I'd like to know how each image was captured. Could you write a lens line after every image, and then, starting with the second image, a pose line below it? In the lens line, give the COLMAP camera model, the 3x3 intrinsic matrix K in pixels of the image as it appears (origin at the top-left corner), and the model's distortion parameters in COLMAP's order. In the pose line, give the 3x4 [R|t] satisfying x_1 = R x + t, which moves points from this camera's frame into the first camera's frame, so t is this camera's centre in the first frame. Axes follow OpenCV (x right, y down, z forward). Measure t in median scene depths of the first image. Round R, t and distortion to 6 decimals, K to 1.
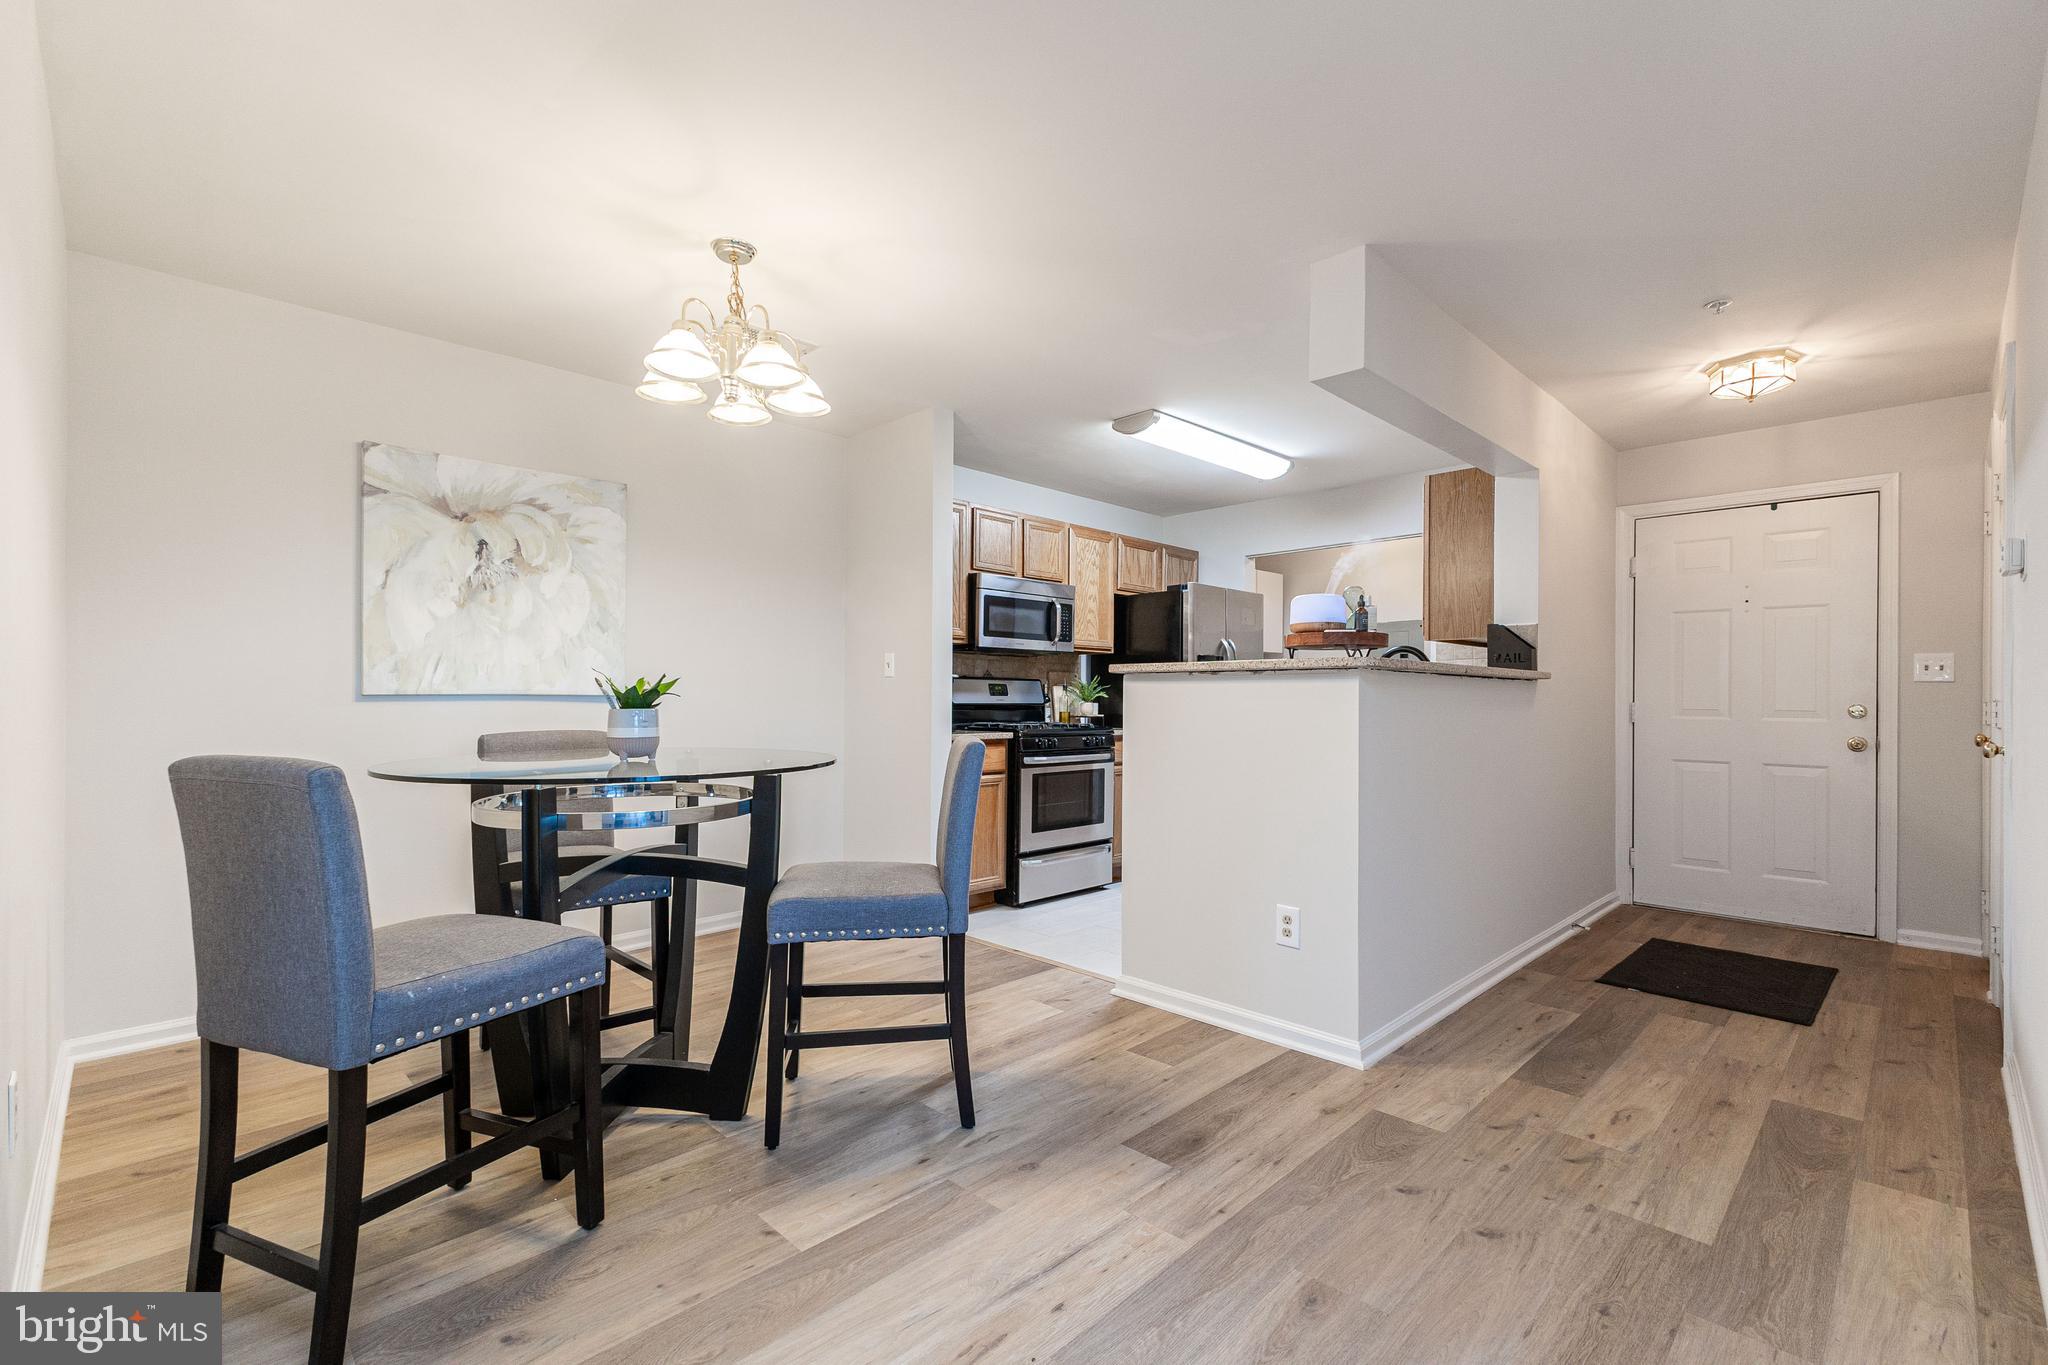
lens RADIAL K [[902.4, 0, 1062.1], [0, 902.4, 694.9], [0, 0, 1]] dist [0.003254, 0.000454]
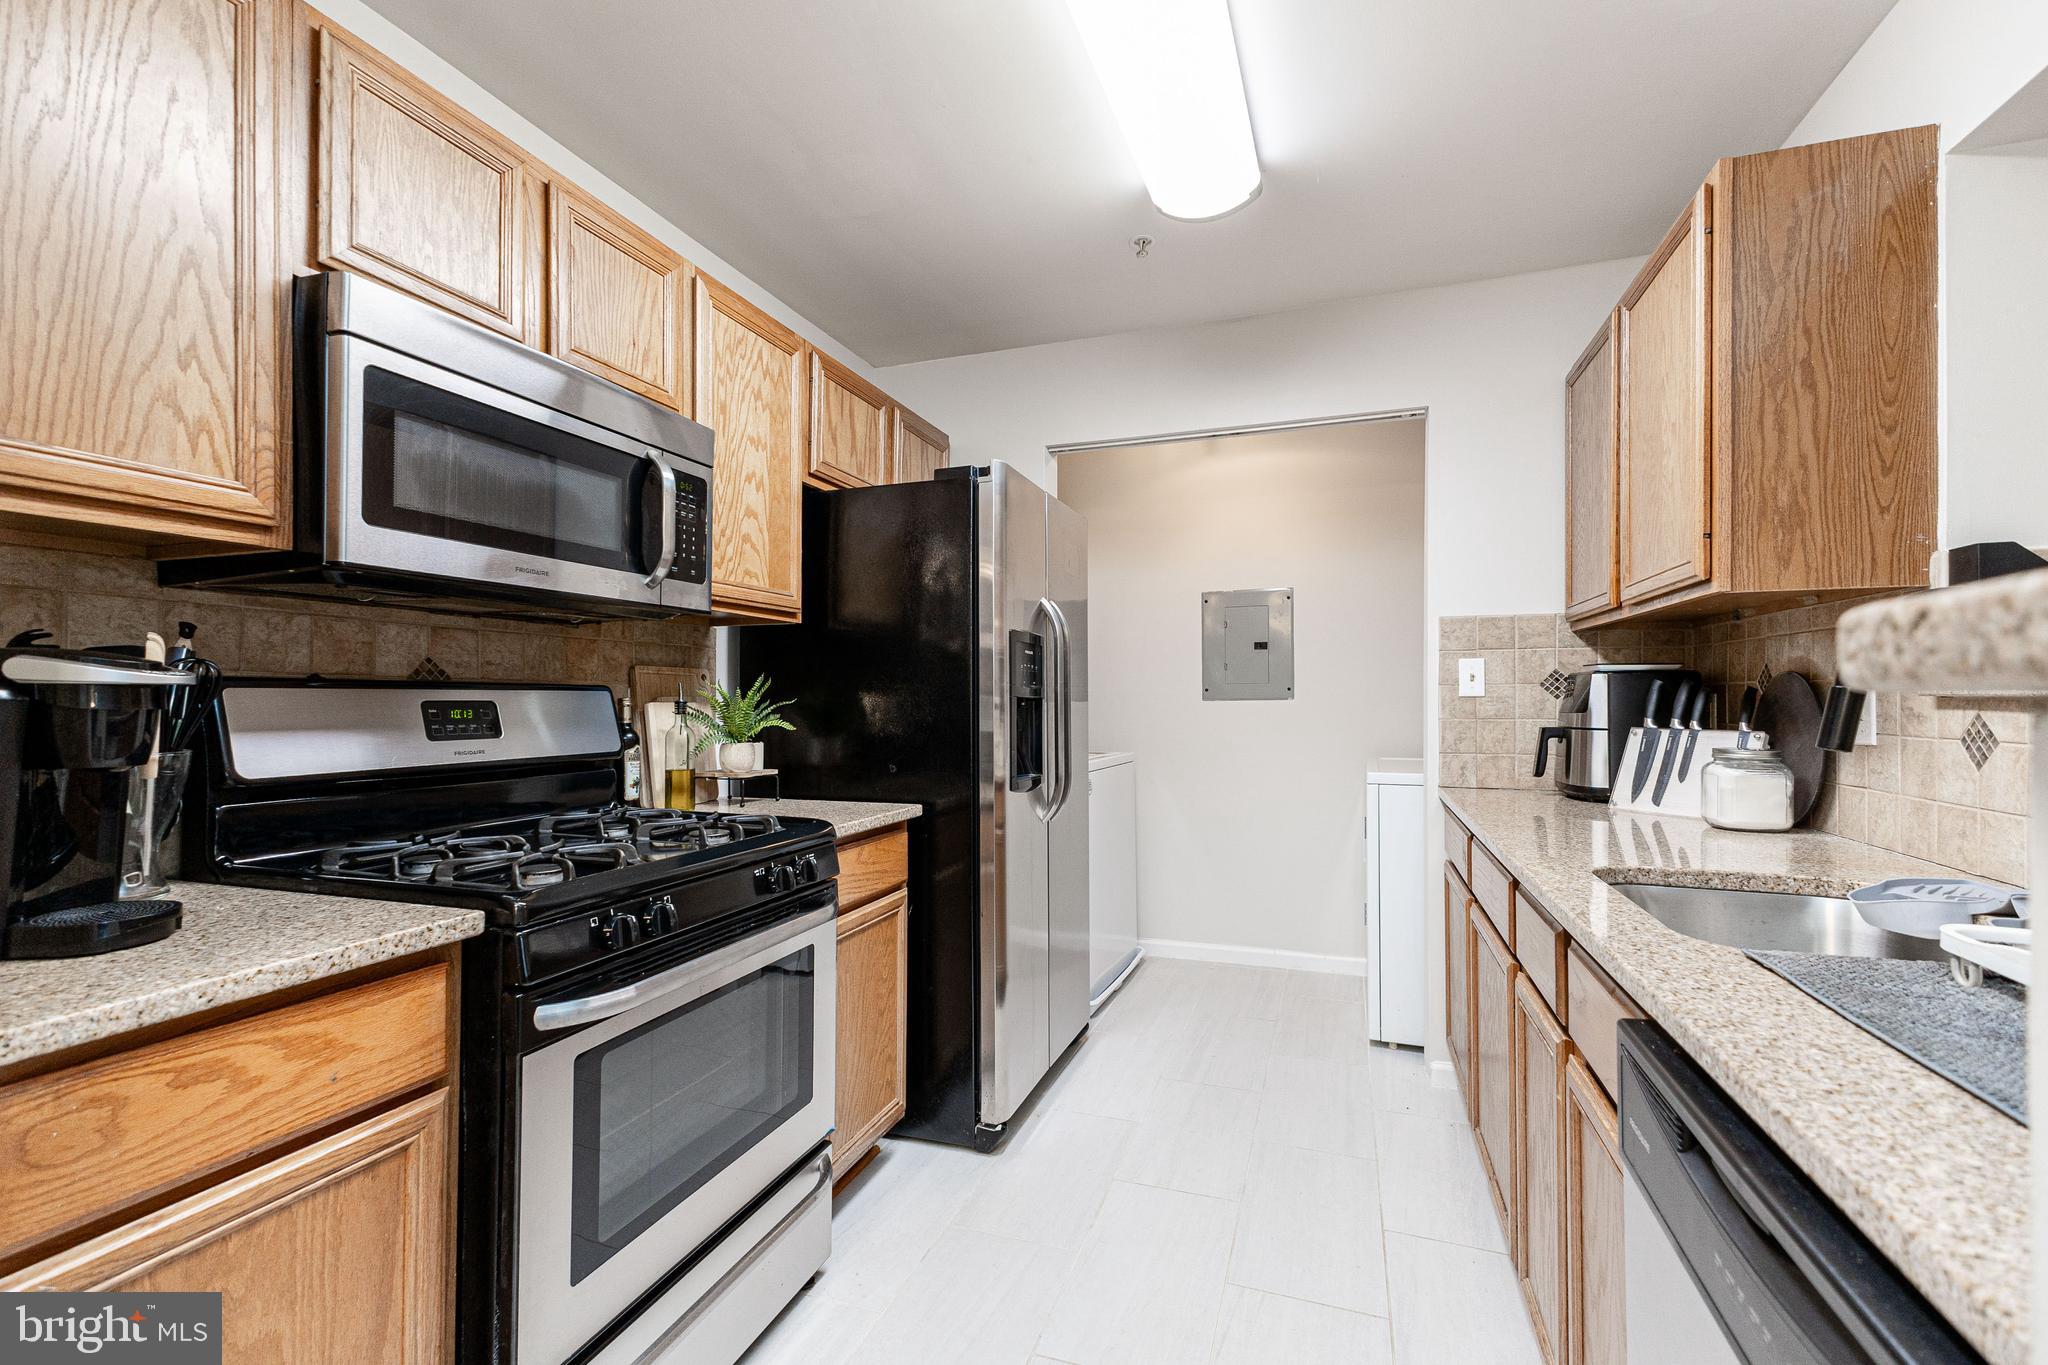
lens RADIAL K [[888.8, 0, 1038.6], [0, 888.8, 693.8], [0, 0, 1]] dist [0.000865, 0.000084]
pose [[0.911072, -0.002018, 0.412242, -0.017909], [0.001147, 0.999997, 0.002358, -0.018532], [-0.412246, -0.001675, 0.911071, 0.758646]]
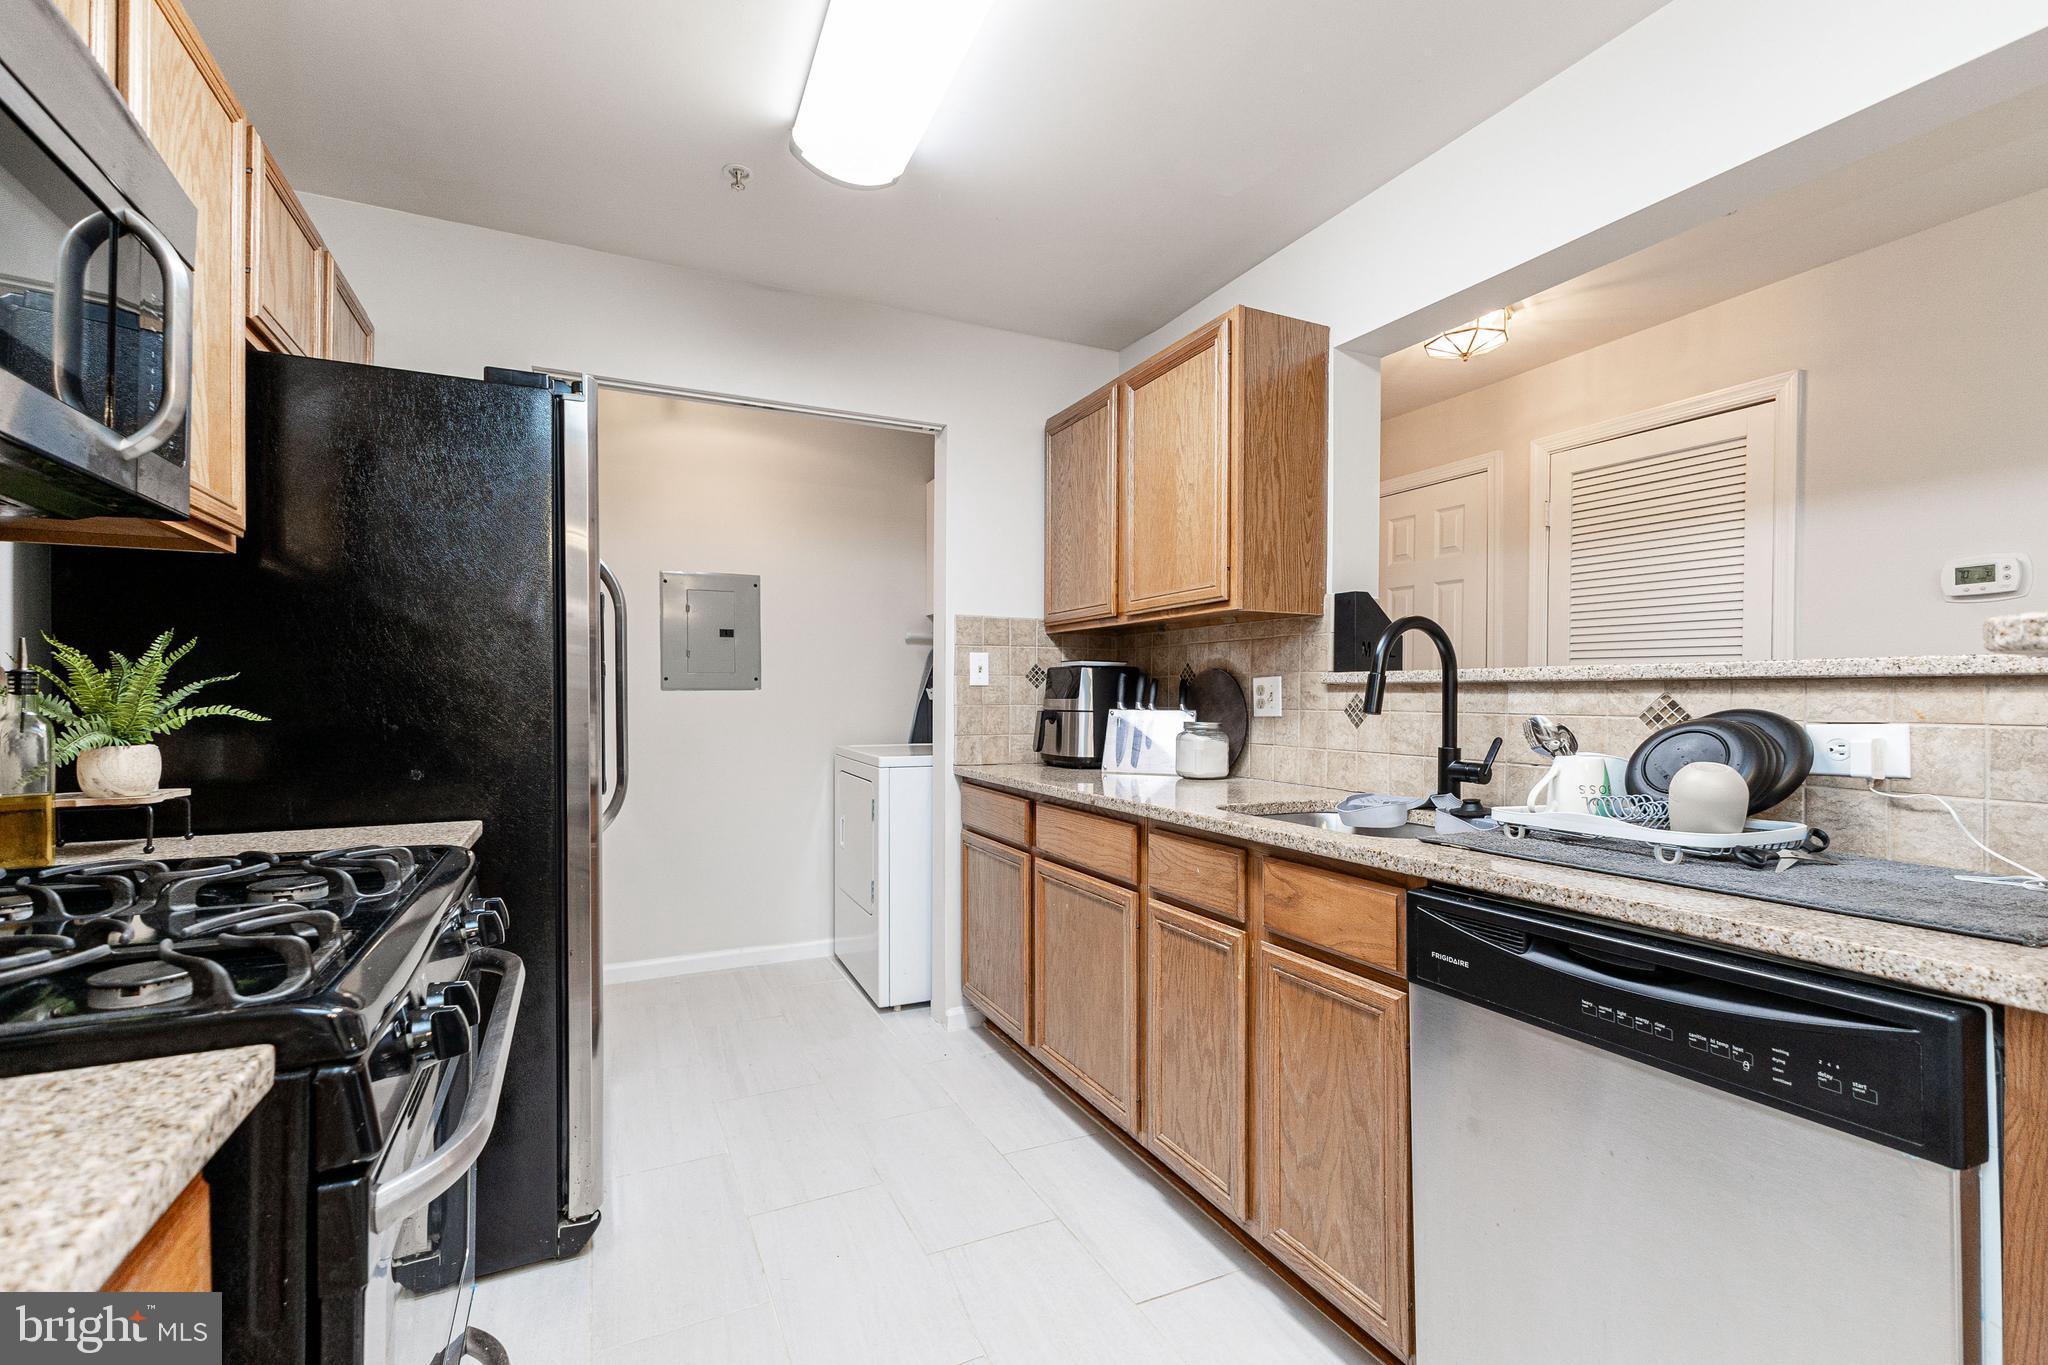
lens RADIAL K [[894.7, 0, 1021.1], [0, 894.7, 701.3], [0, 0, 1]] dist [0.000056, -0.000033]
pose [[0.346826, -0.005172, 0.937915, -0.145389], [-0.008084, 0.999931, 0.008503, -0.009010], [-0.937895, -0.010531, 0.346760, 0.911033]]
